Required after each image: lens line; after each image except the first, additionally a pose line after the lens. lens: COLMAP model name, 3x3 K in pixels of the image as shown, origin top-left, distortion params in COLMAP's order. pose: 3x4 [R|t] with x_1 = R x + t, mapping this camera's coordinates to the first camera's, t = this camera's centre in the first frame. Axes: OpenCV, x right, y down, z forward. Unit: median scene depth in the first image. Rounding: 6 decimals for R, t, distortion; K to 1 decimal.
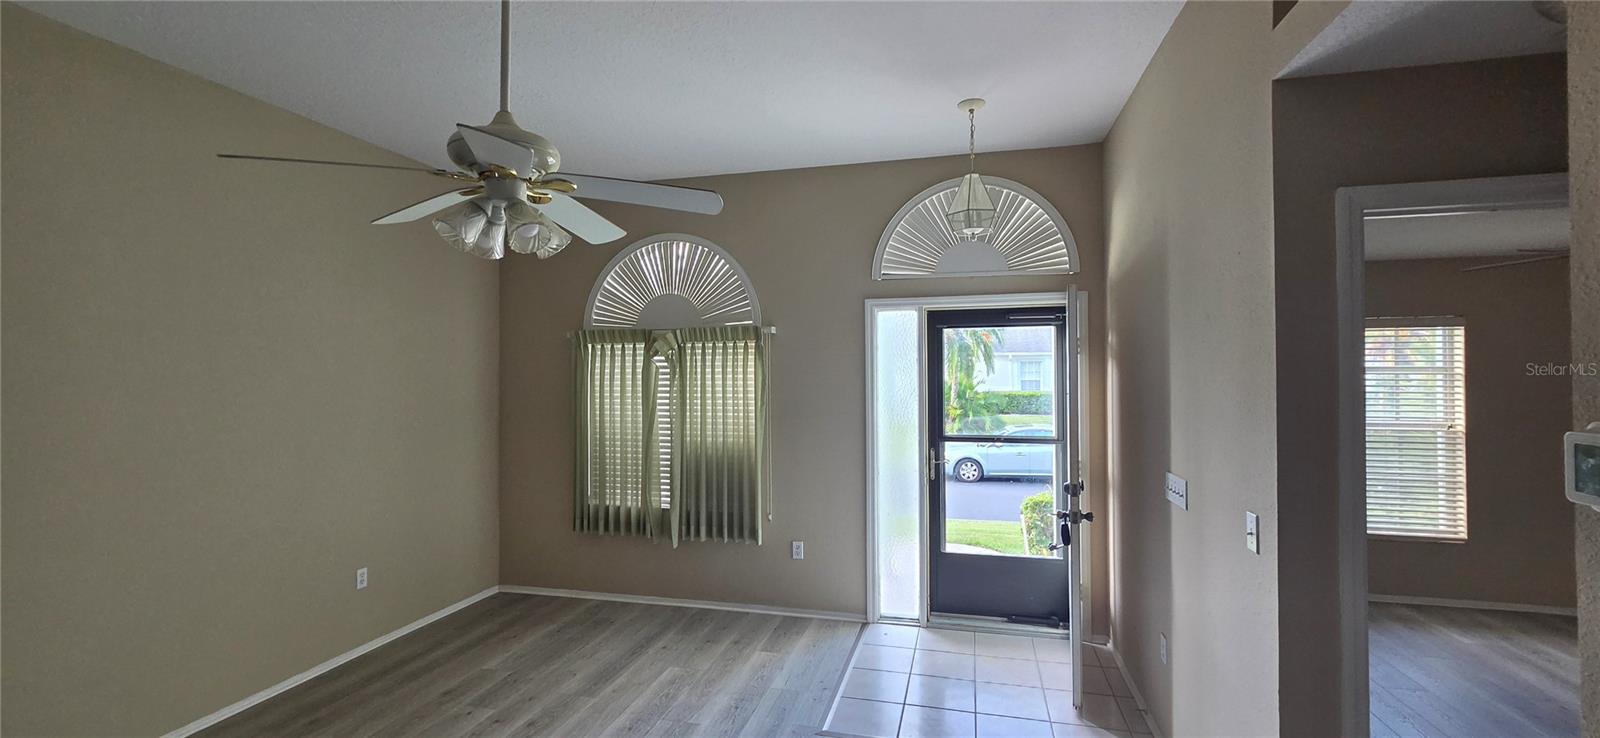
lens RADIAL K [[655.7, 0, 799.9], [0, 655.7, 366.1], [0, 0, 1]] dist [0.001837, 0.000554]
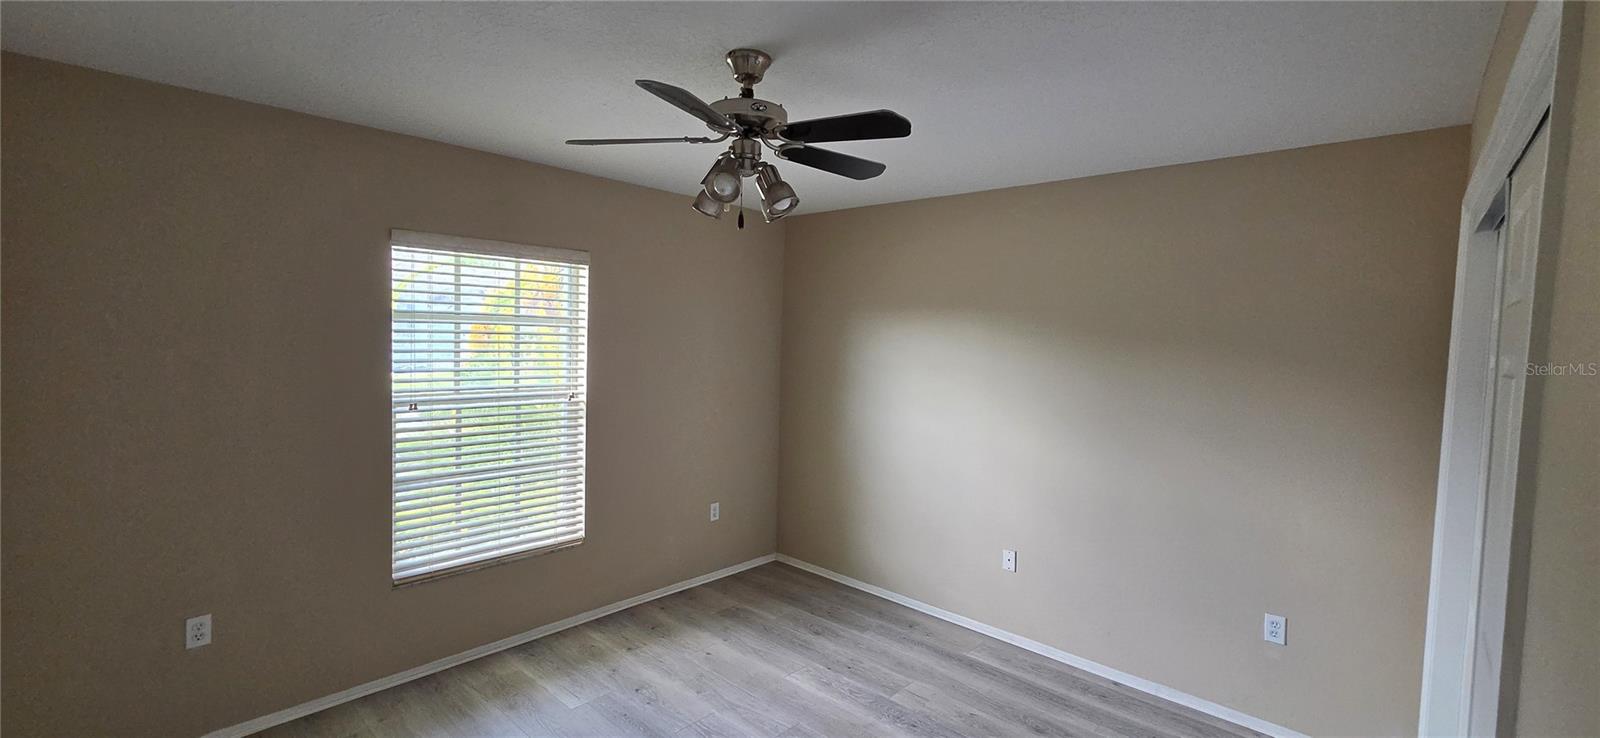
lens RADIAL K [[655.7, 0, 799.9], [0, 655.7, 366.1], [0, 0, 1]] dist [0.001837, 0.000554]
pose [[0.700536, -0.011612, 0.713522, 0.635041], [-0.042824, 0.997382, 0.058277, 0.001741], [-0.712330, -0.071381, 0.698205, 0.281642]]
